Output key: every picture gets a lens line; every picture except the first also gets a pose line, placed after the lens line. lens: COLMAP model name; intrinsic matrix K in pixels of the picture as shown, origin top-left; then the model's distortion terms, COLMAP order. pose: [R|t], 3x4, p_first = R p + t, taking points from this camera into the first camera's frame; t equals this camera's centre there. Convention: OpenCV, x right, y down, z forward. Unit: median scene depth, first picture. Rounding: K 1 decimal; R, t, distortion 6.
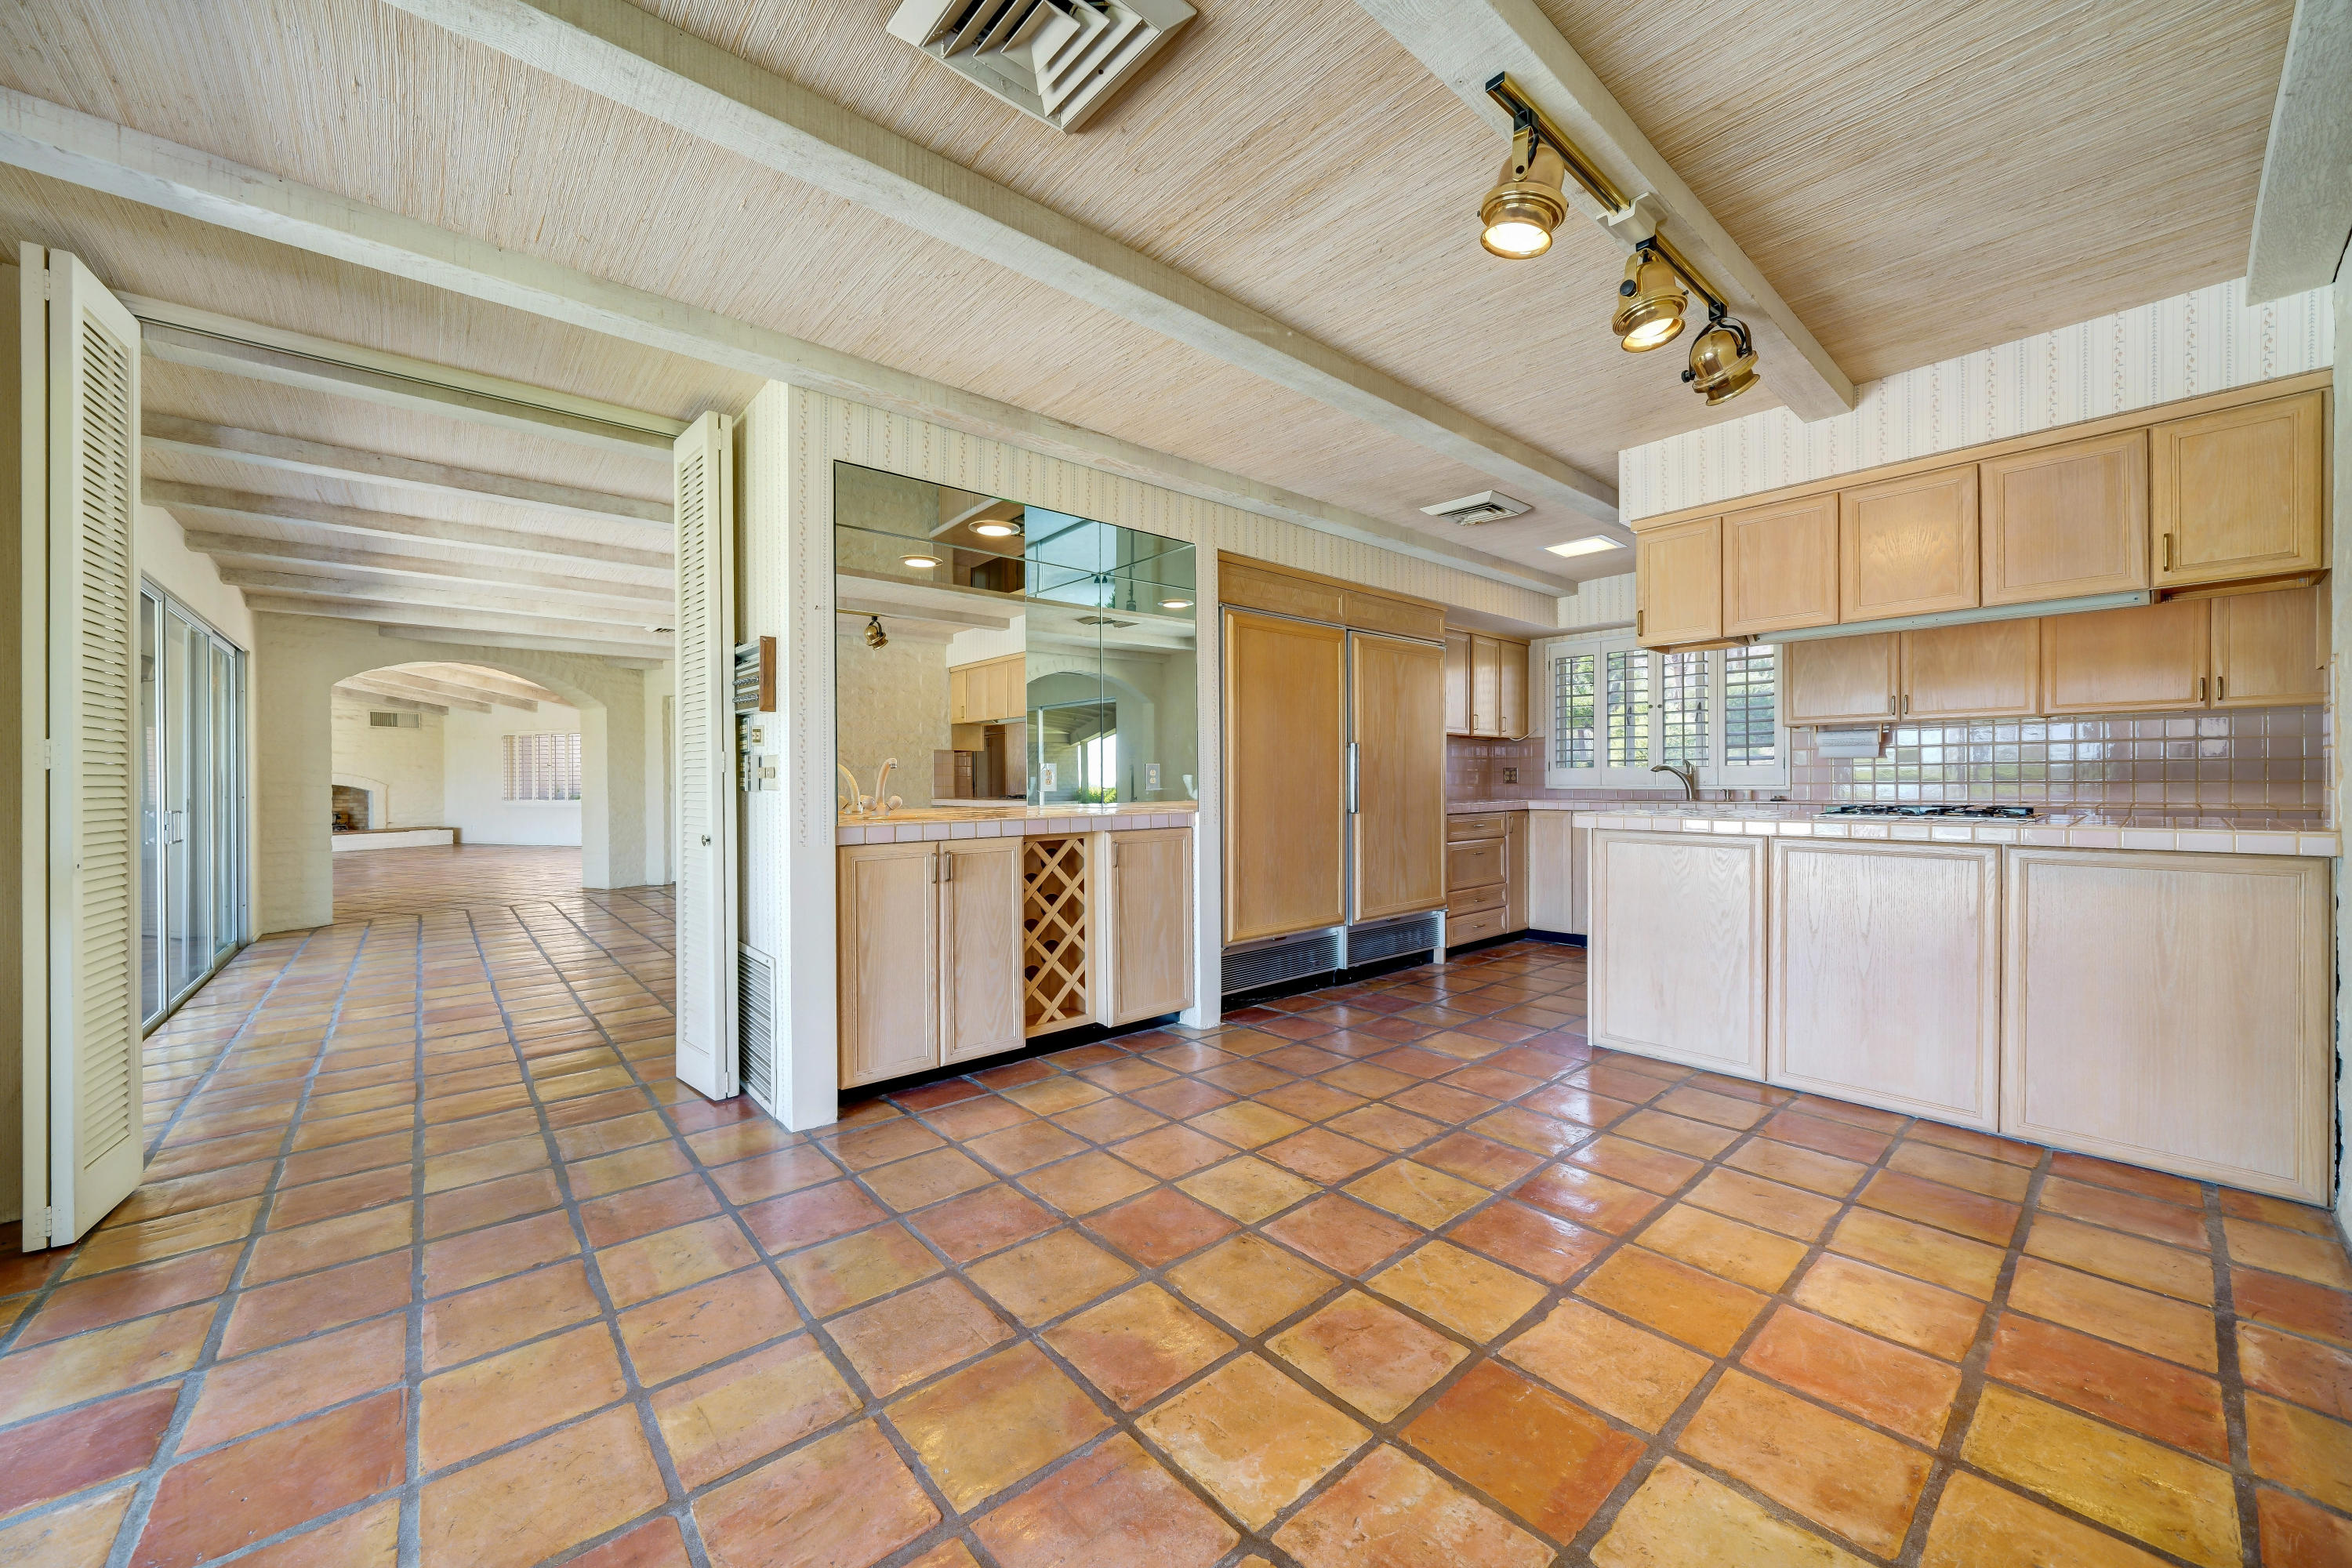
lens RADIAL K [[870.7, 0, 1175.9], [0, 870.7, 774.3], [0, 0, 1]] dist [-0.000126, -0.000053]
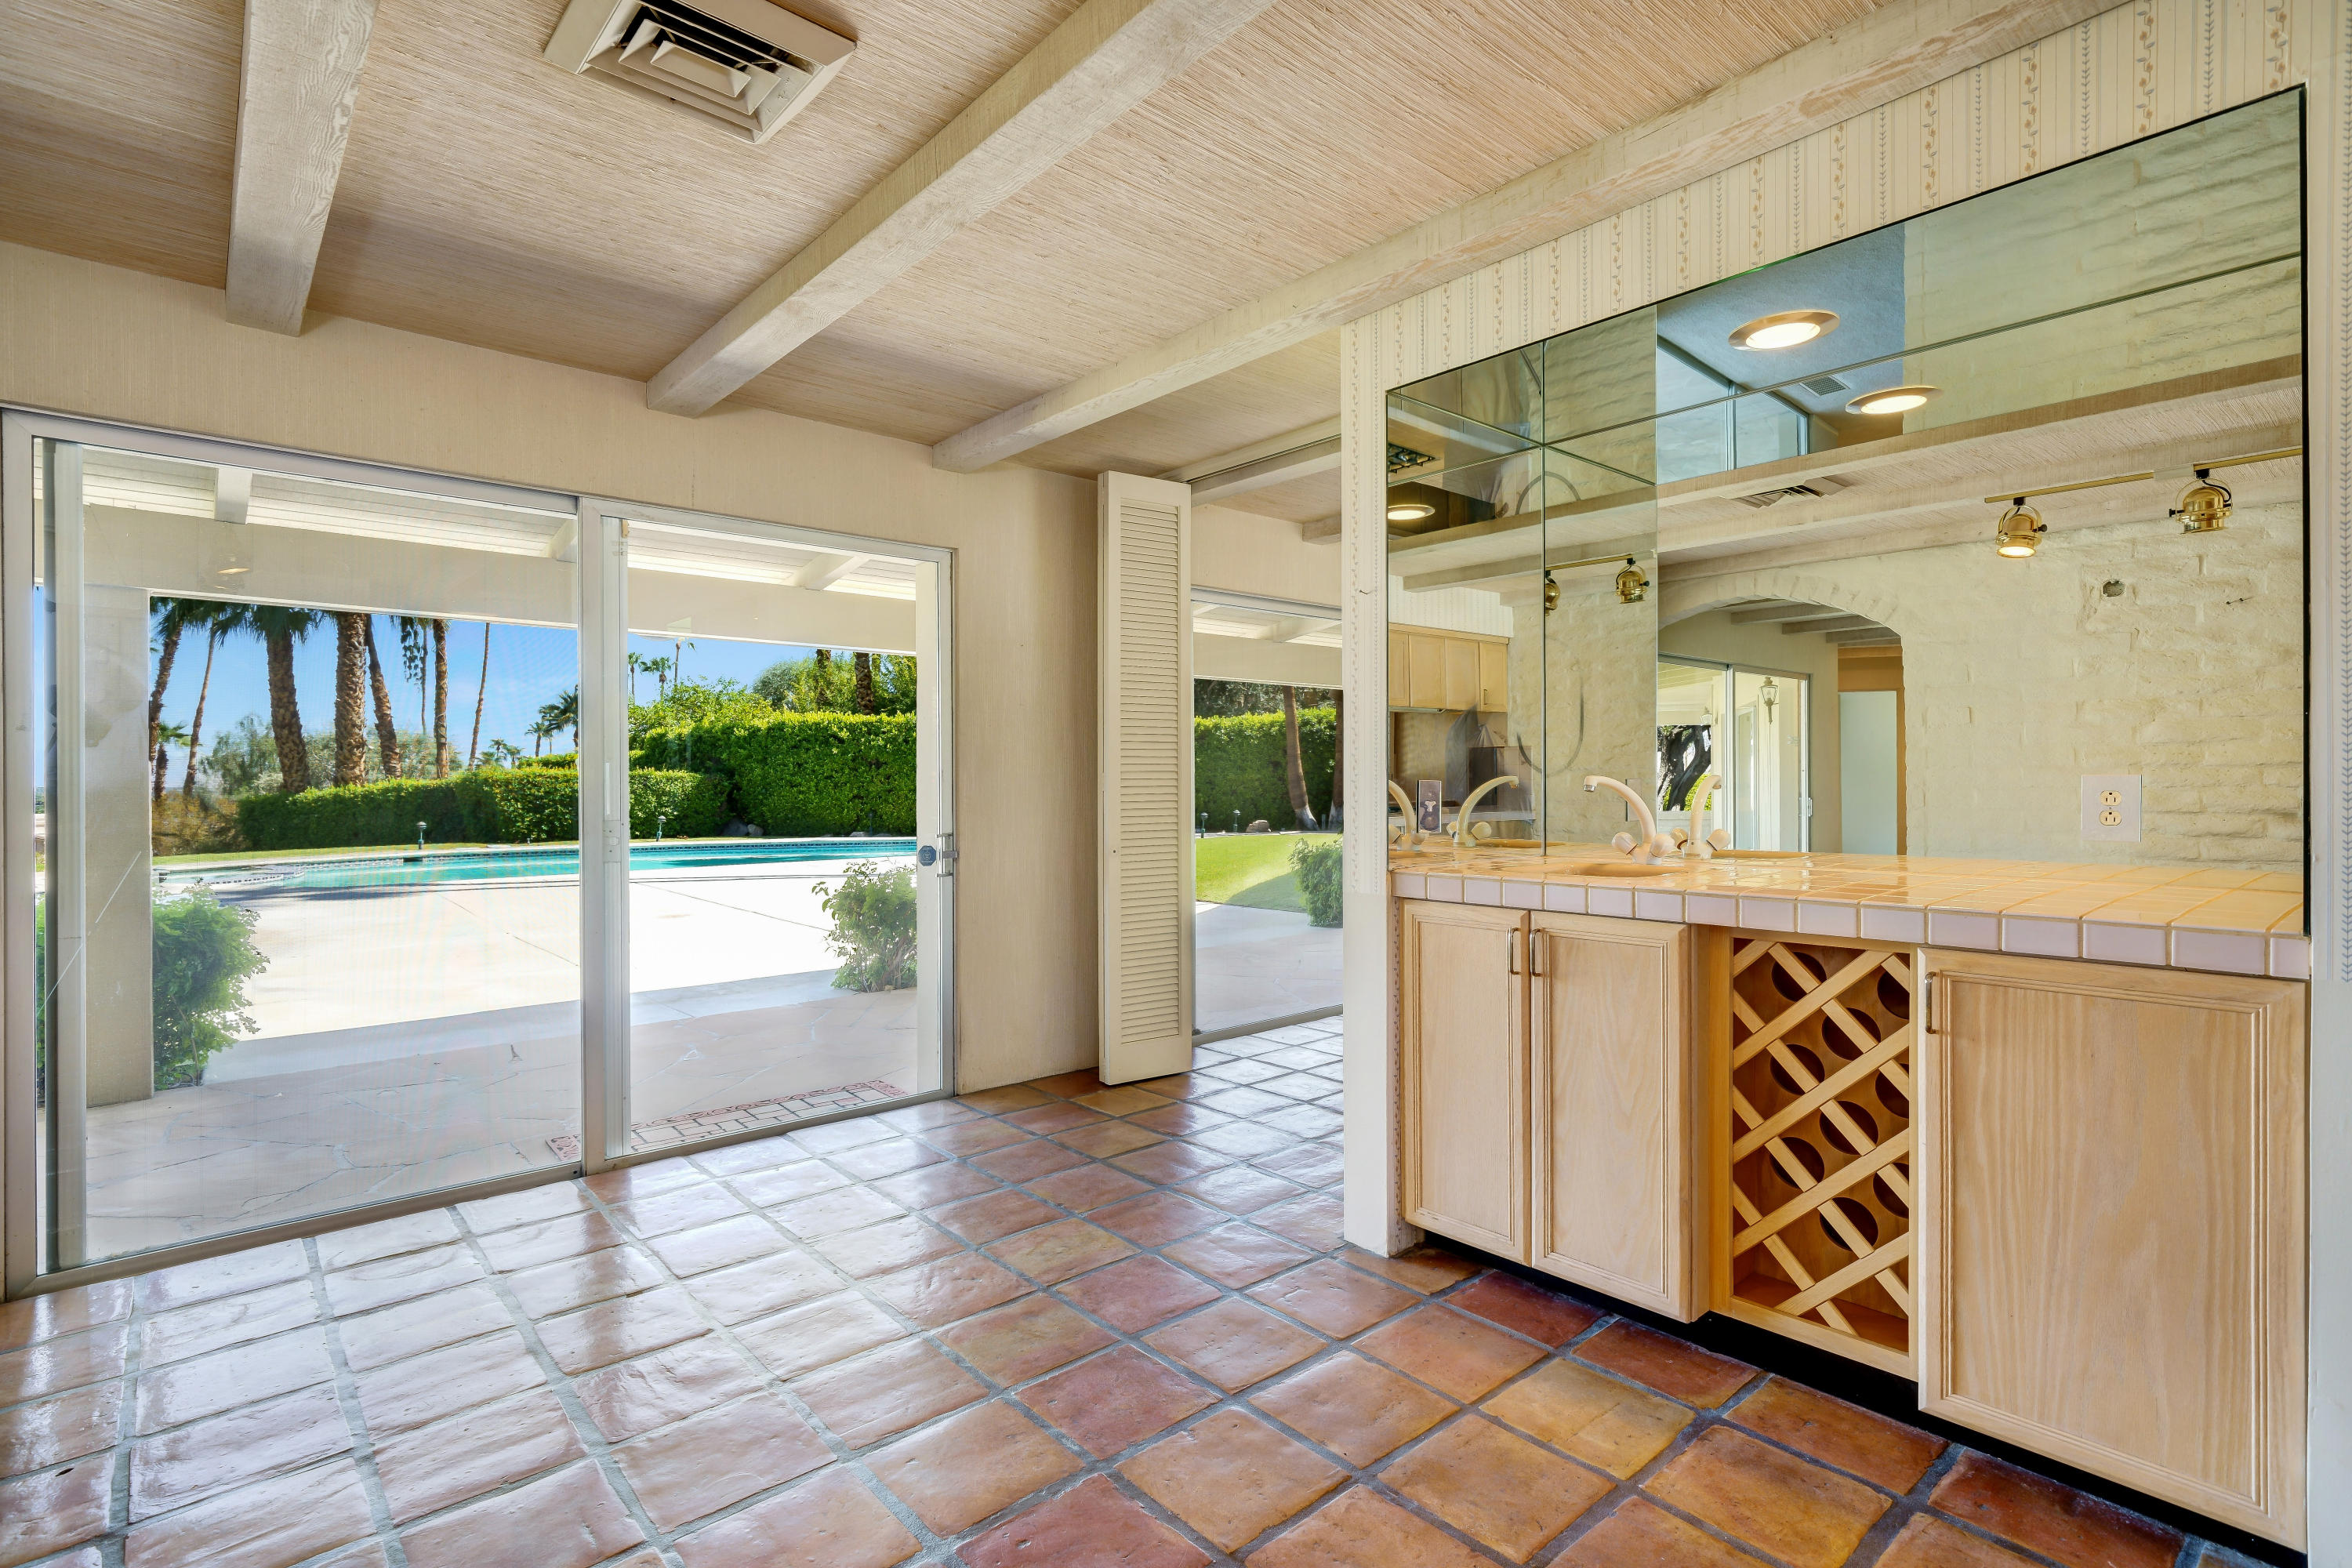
lens RADIAL K [[1122.9, 0, 1176.0], [0, 1122.9, 784.0], [0, 0, 1]] dist [0.000524, 0.000023]
pose [[0.013836, 0.010750, -0.999846, 0.468819], [0.009347, 0.999897, 0.010880, -0.021639], [0.999861, -0.009496, 0.013735, 0.647007]]
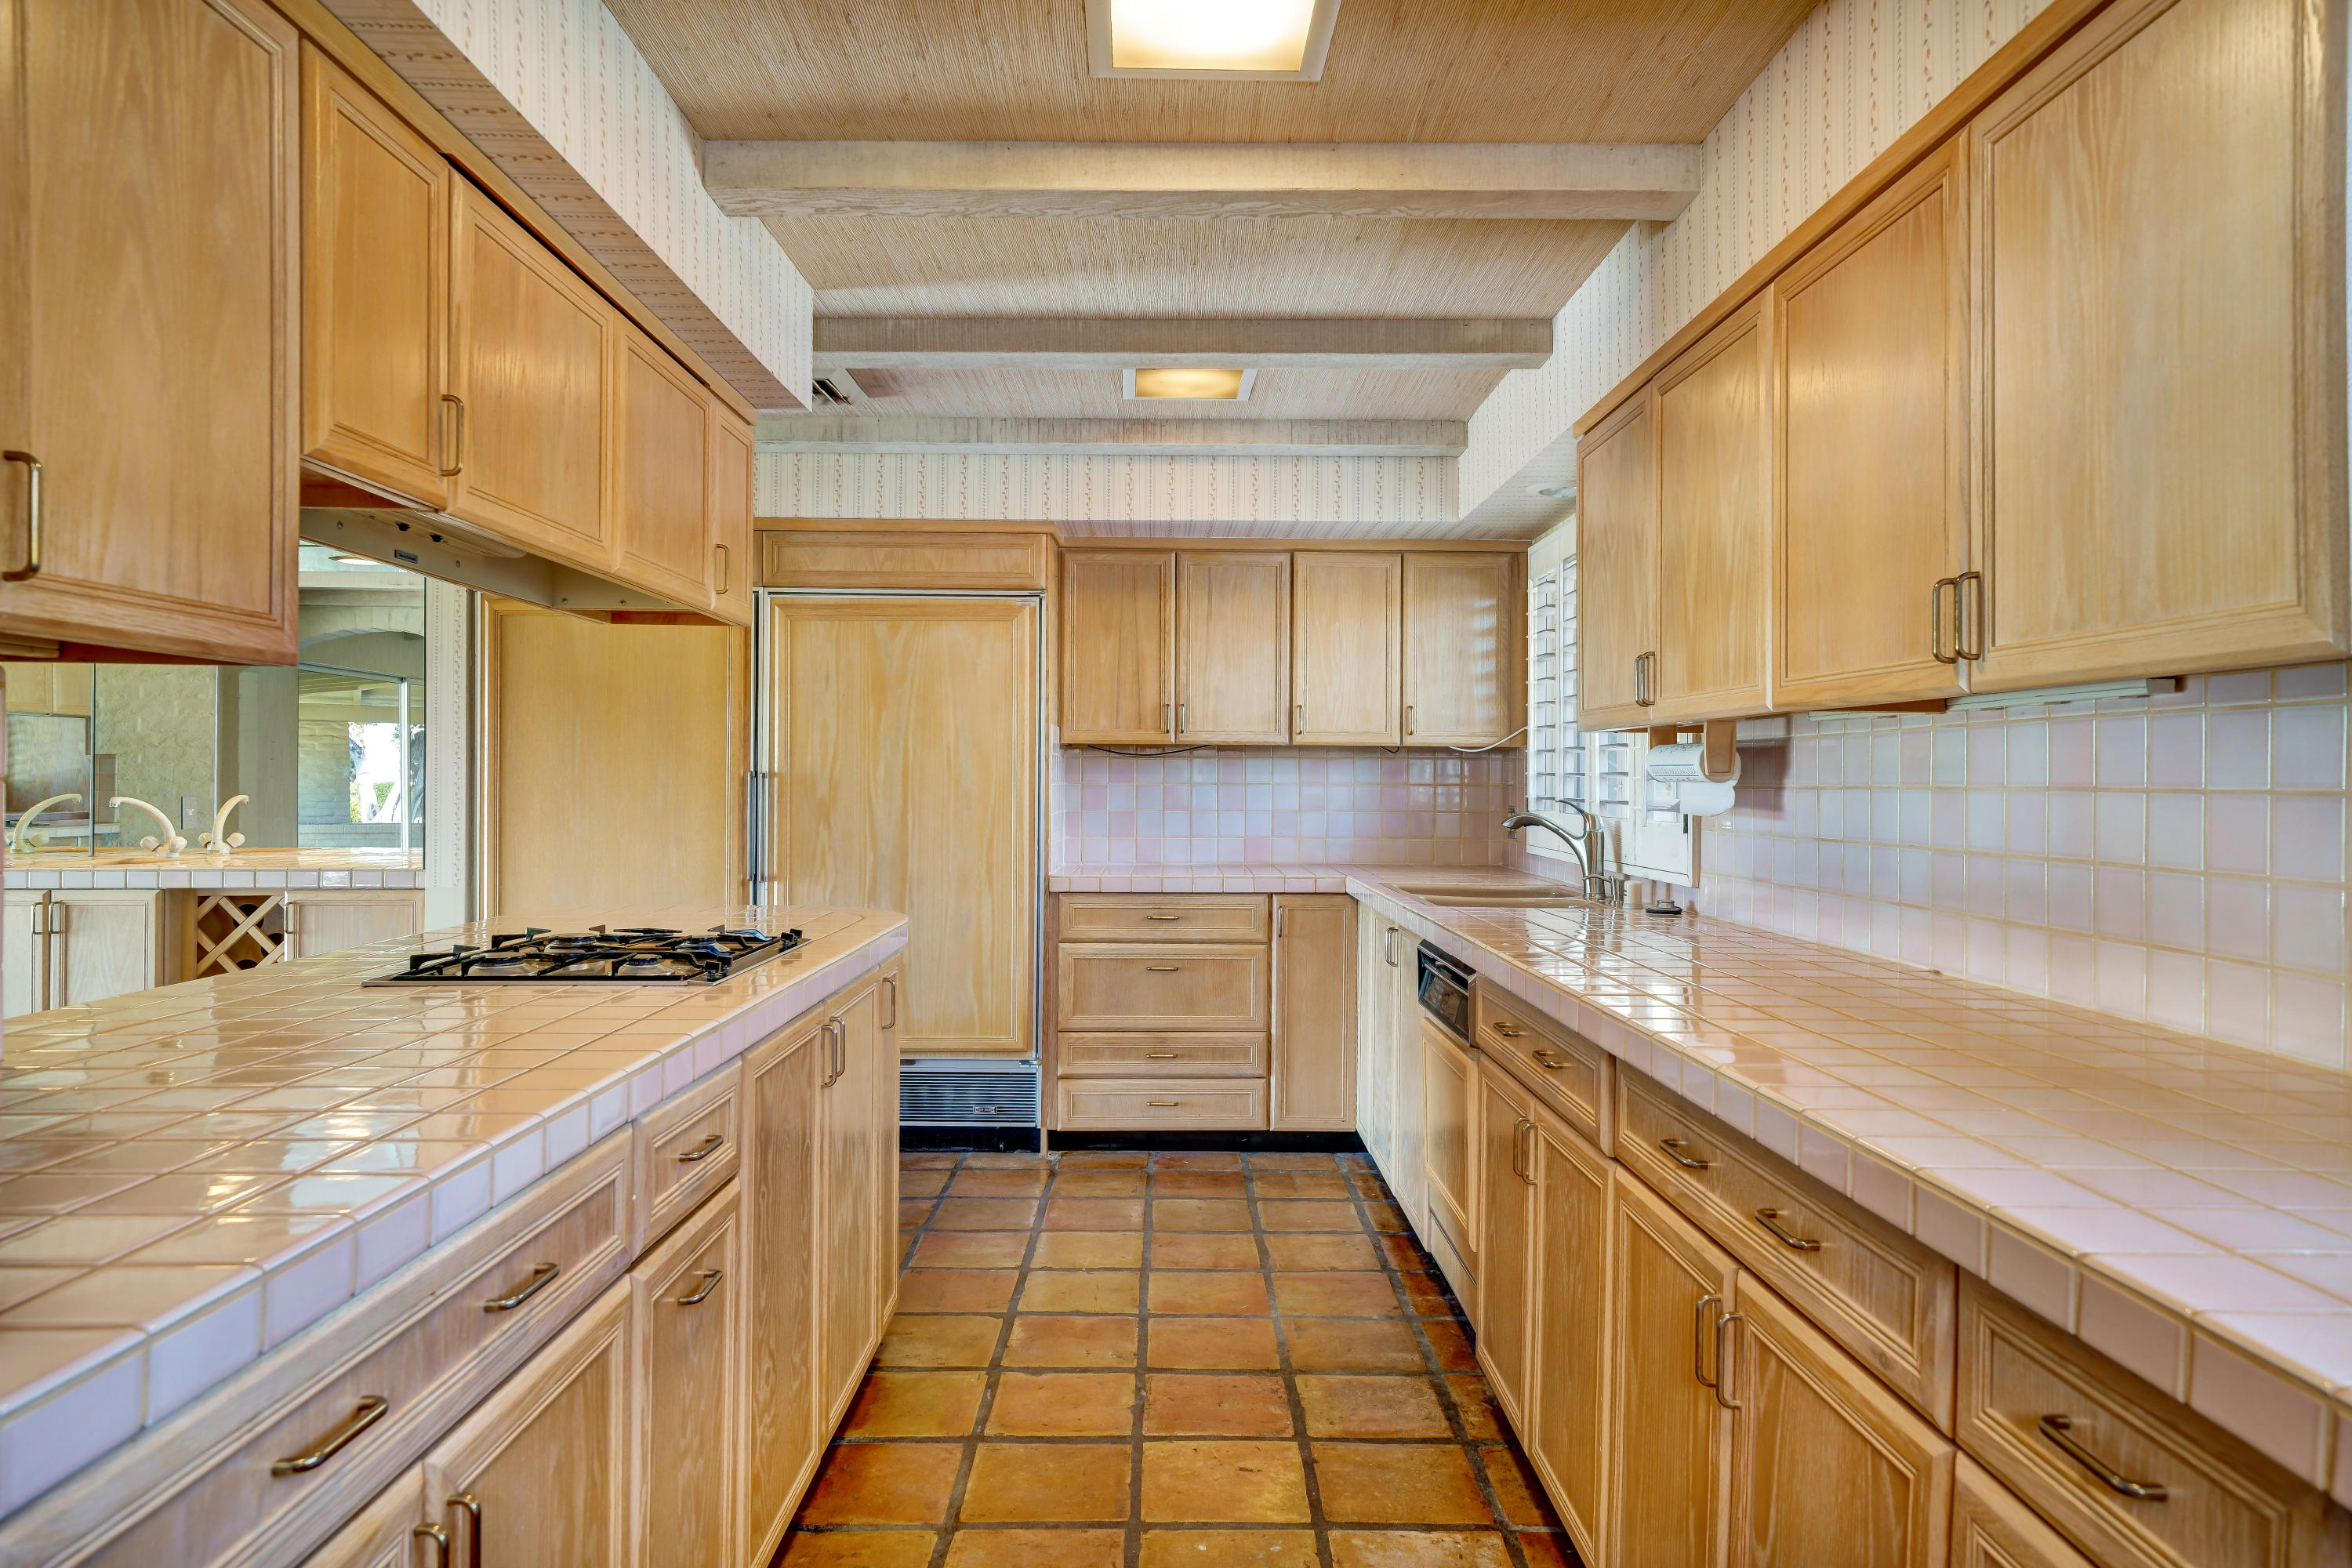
lens RADIAL K [[1381.8, 0, 1176.0], [0, 1381.8, 784.0], [0, 0, 1]] dist [0.037039, -0.000417]
pose [[0.756898, 0.005972, -0.653506, 1.427868], [-0.008577, 0.999963, -0.000796, -0.038415], [0.653477, 0.006208, 0.756921, 0.566589]]
